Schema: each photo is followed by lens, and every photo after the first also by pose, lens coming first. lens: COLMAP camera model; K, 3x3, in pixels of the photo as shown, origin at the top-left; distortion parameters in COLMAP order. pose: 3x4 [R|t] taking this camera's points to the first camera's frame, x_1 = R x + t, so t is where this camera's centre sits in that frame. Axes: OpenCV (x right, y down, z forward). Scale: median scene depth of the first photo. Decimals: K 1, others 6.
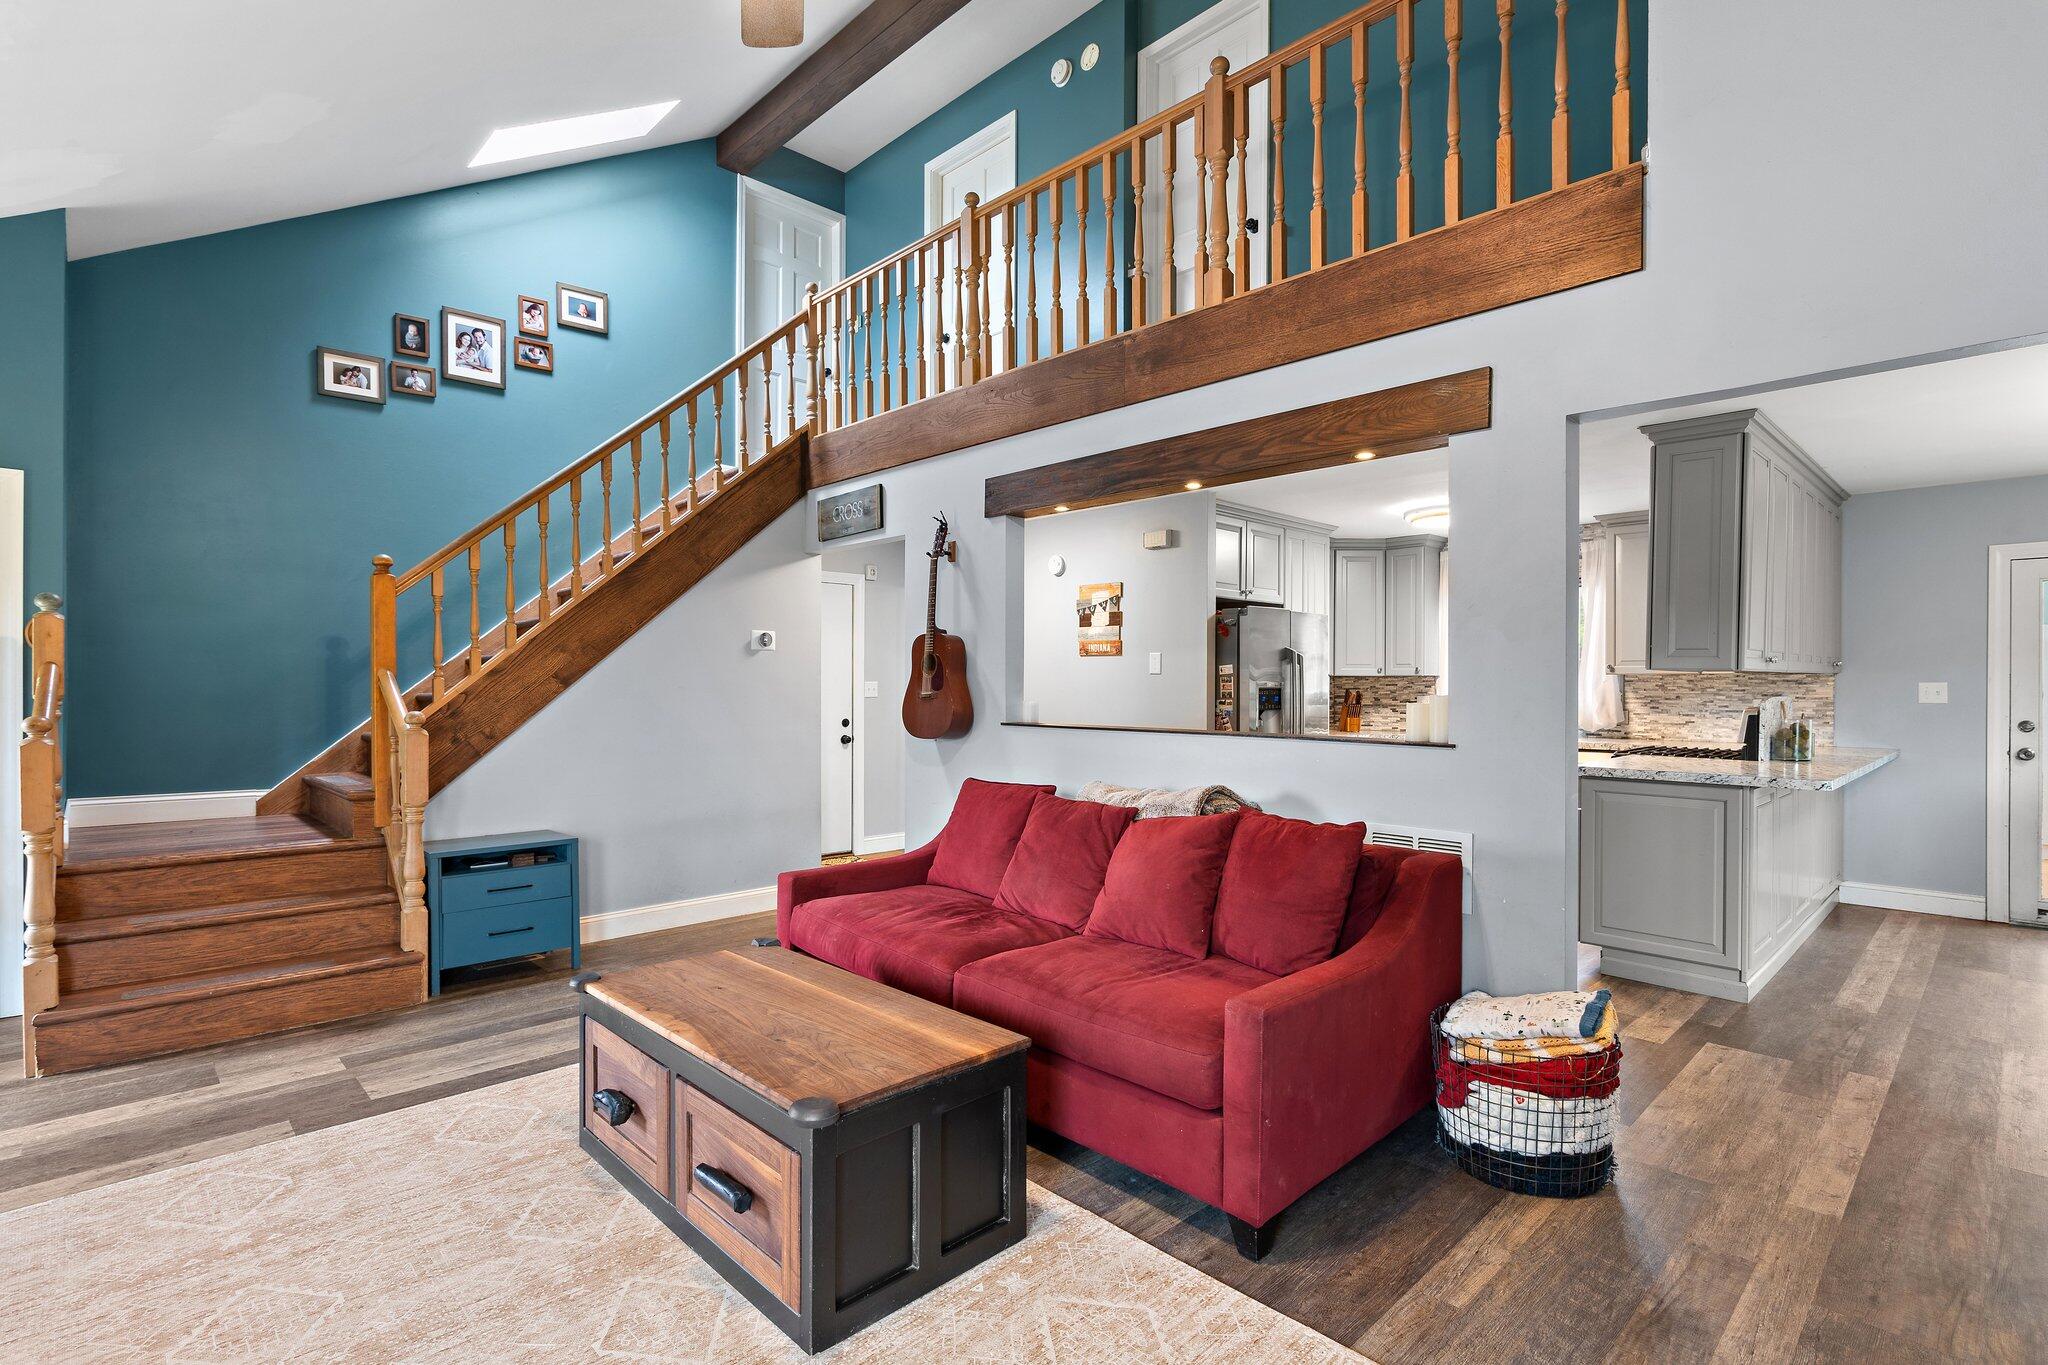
lens RADIAL K [[959.7, 0, 1035.6], [0, 959.7, 664.0], [0, 0, 1]] dist [-0.003762, -0.000006]
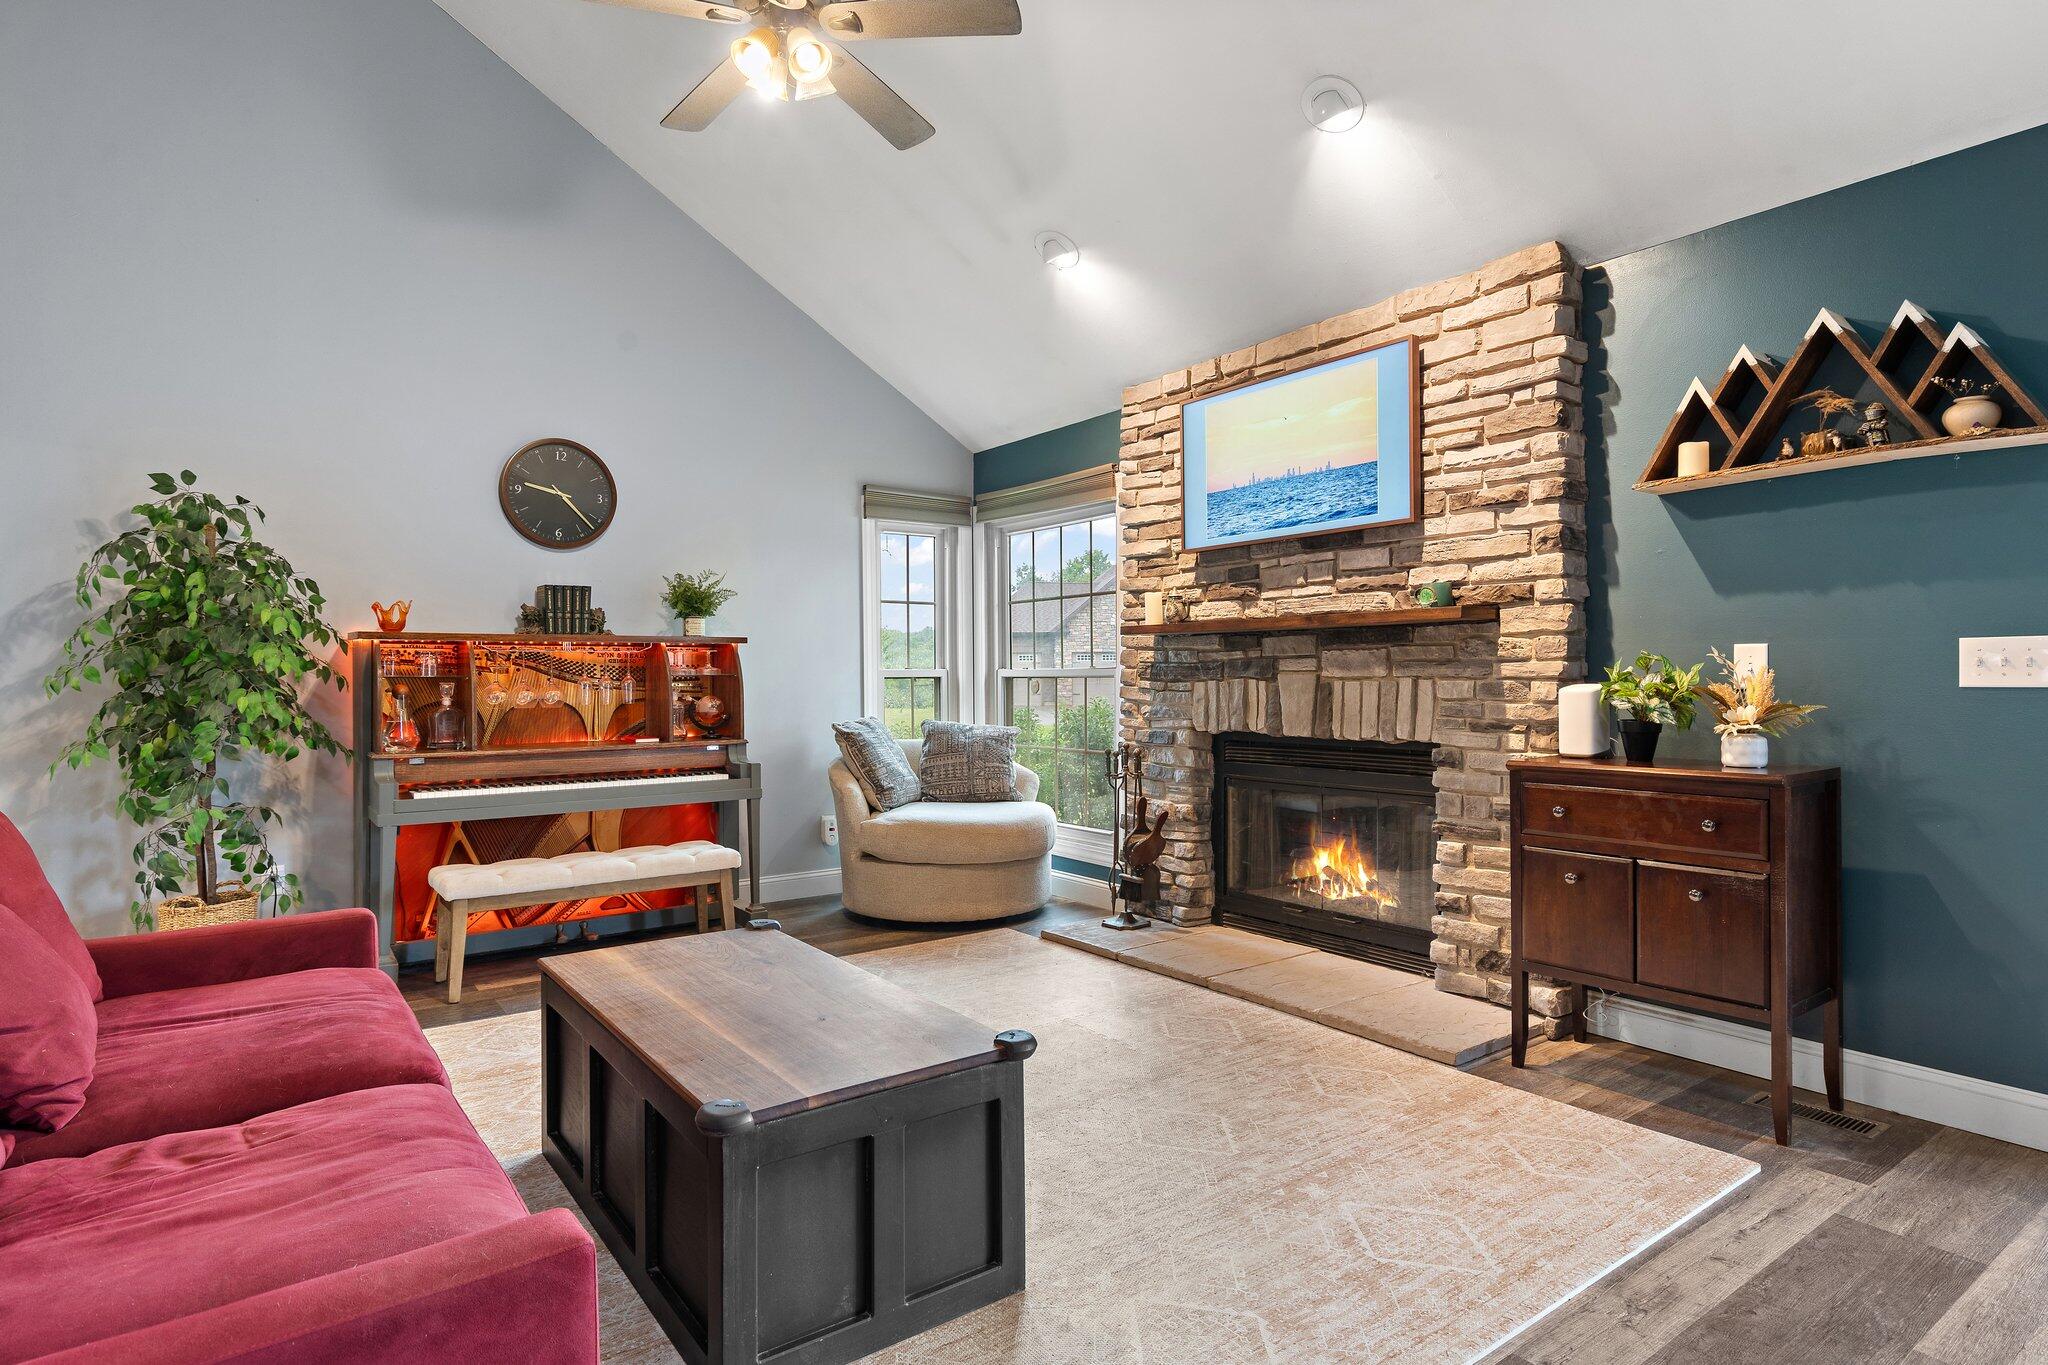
lens RADIAL K [[1088.0, 0, 1024.0], [0, 1088.0, 682.5], [0, 0, 1]] dist [0.003906, 0.001585]
pose [[-0.989406, 0.003386, 0.145135, -0.287731], [0.002824, 0.999988, -0.004080, 0.040408], [-0.145147, -0.003627, -0.989403, 0.859644]]
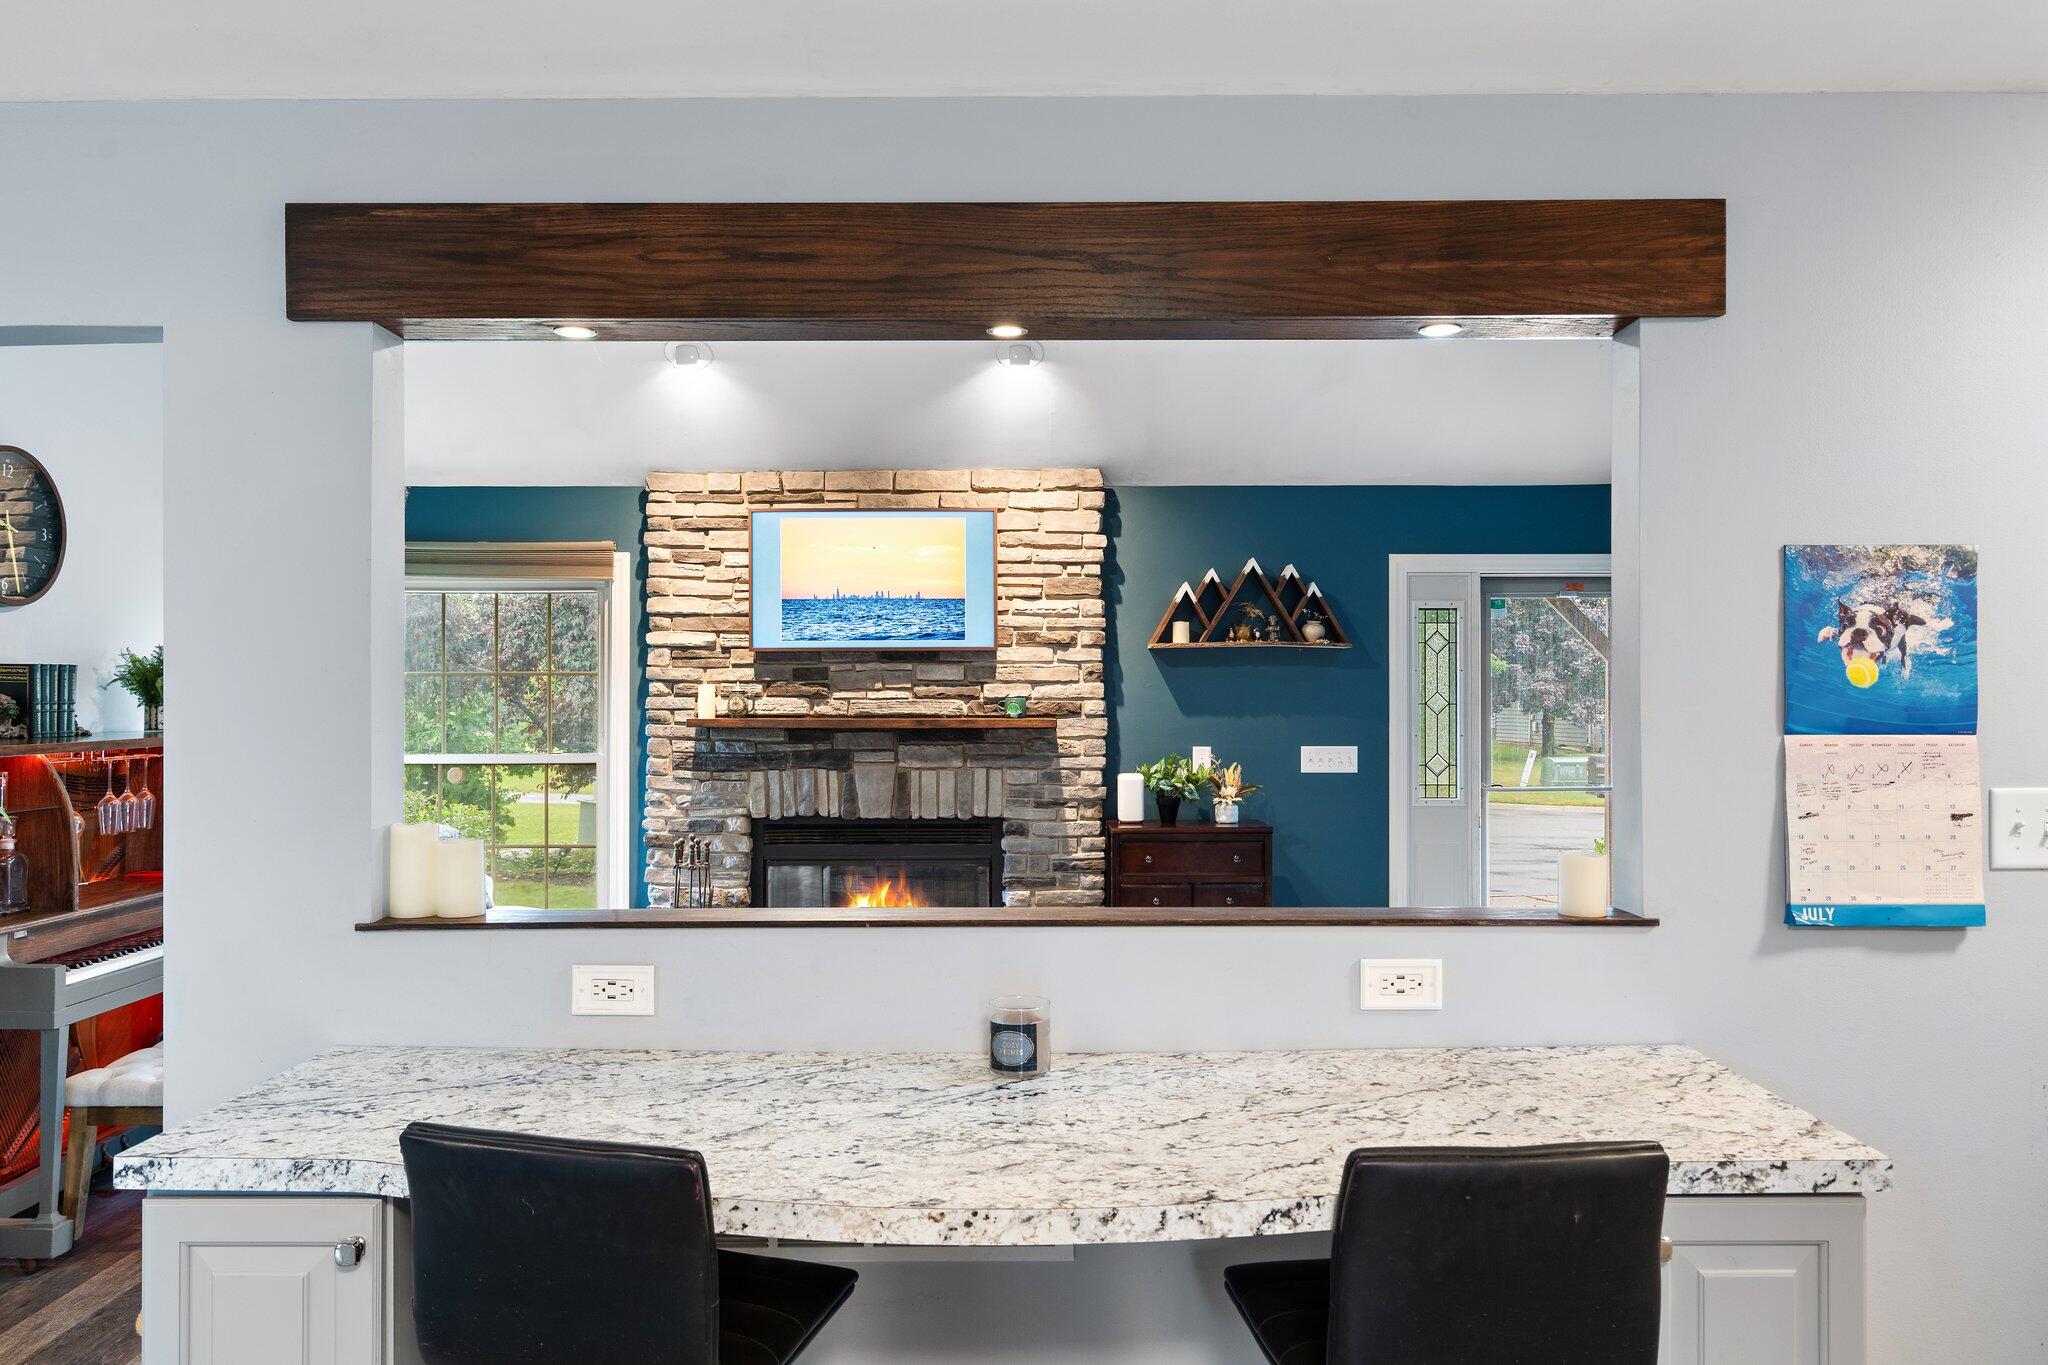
lens RADIAL K [[1469.4, 0, 1012.3], [0, 1469.4, 707.5], [0, 0, 1]] dist [0.006710, 0.002932]
pose [[-0.704438, 0.001250, -0.709764, 0.427759], [0.006639, 0.999966, -0.004829, -0.009824], [0.709734, -0.008114, -0.704423, 1.012004]]
